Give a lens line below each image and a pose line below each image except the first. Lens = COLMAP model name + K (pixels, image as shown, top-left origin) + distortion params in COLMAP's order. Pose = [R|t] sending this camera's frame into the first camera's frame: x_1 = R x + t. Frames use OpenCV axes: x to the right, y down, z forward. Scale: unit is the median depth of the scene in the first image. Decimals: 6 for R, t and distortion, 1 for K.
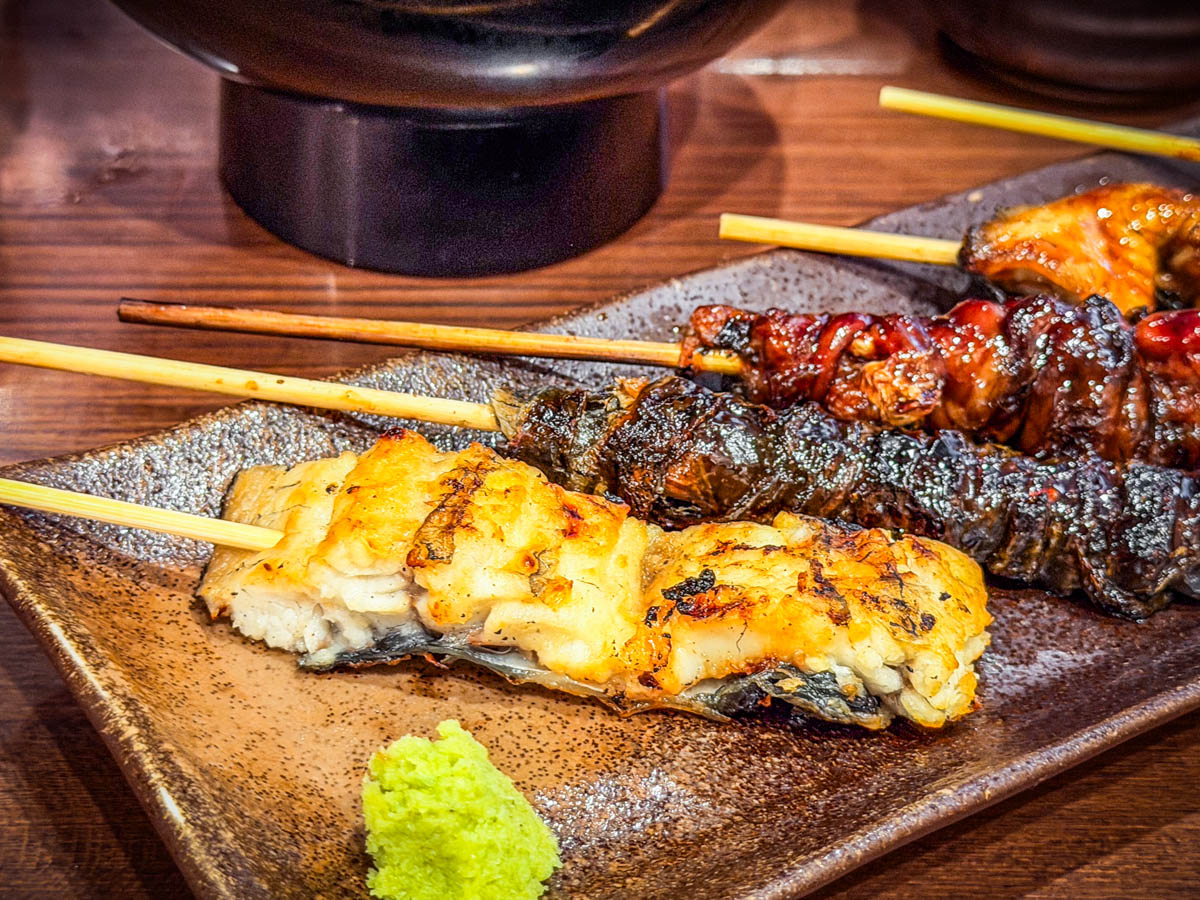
lens RADIAL K [[2308.5, 0, 603.9], [0, 2308.5, 454.8], [0, 0, 1]] dist [0.078277, 0.000000]
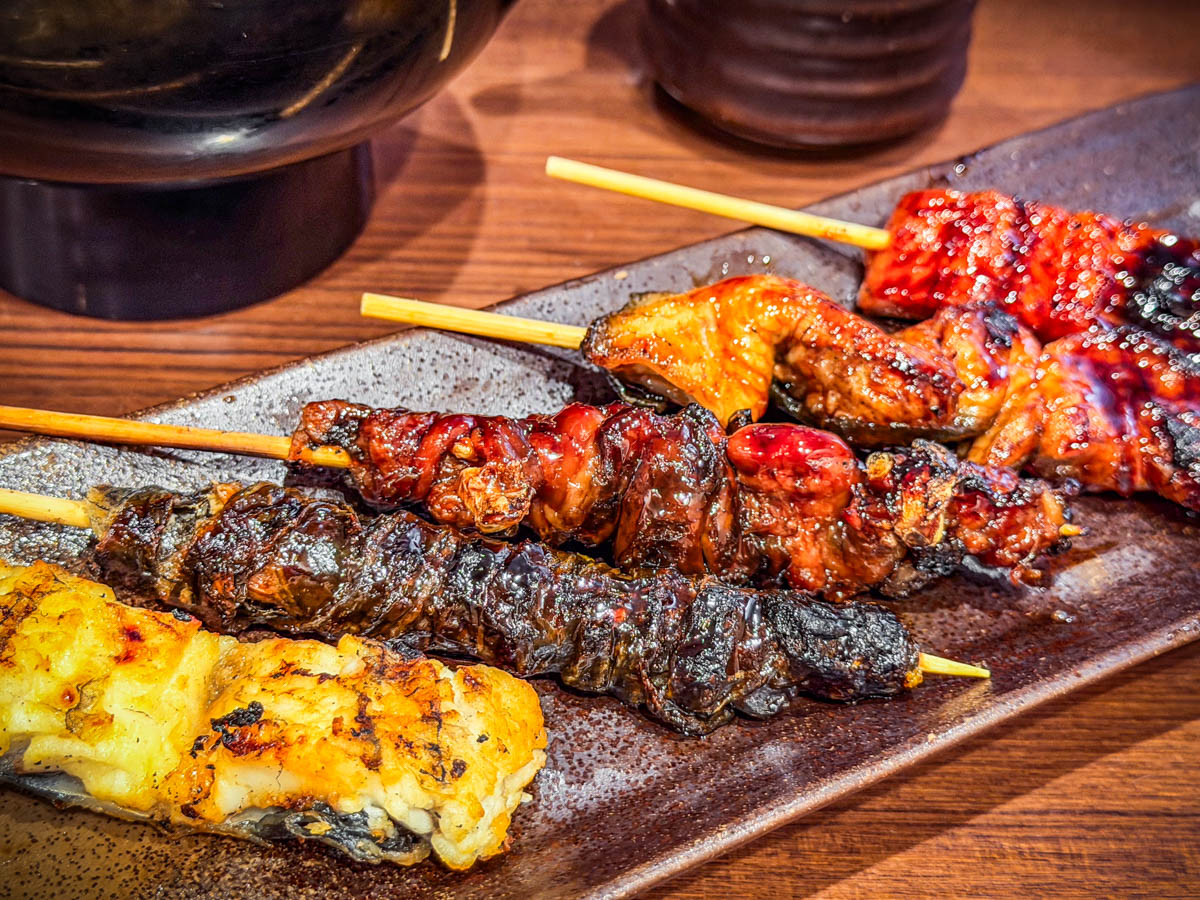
lens RADIAL K [[1947.6, 0, 596.7], [0, 1947.6, 445.1], [0, 0, 1]] dist [0.034662, 0.000000]
pose [[0.998938, 0.034827, 0.030160, 0.153335], [-0.037040, 0.996403, 0.076214, -0.124448], [-0.027397, -0.077250, 0.996635, 0.136368]]
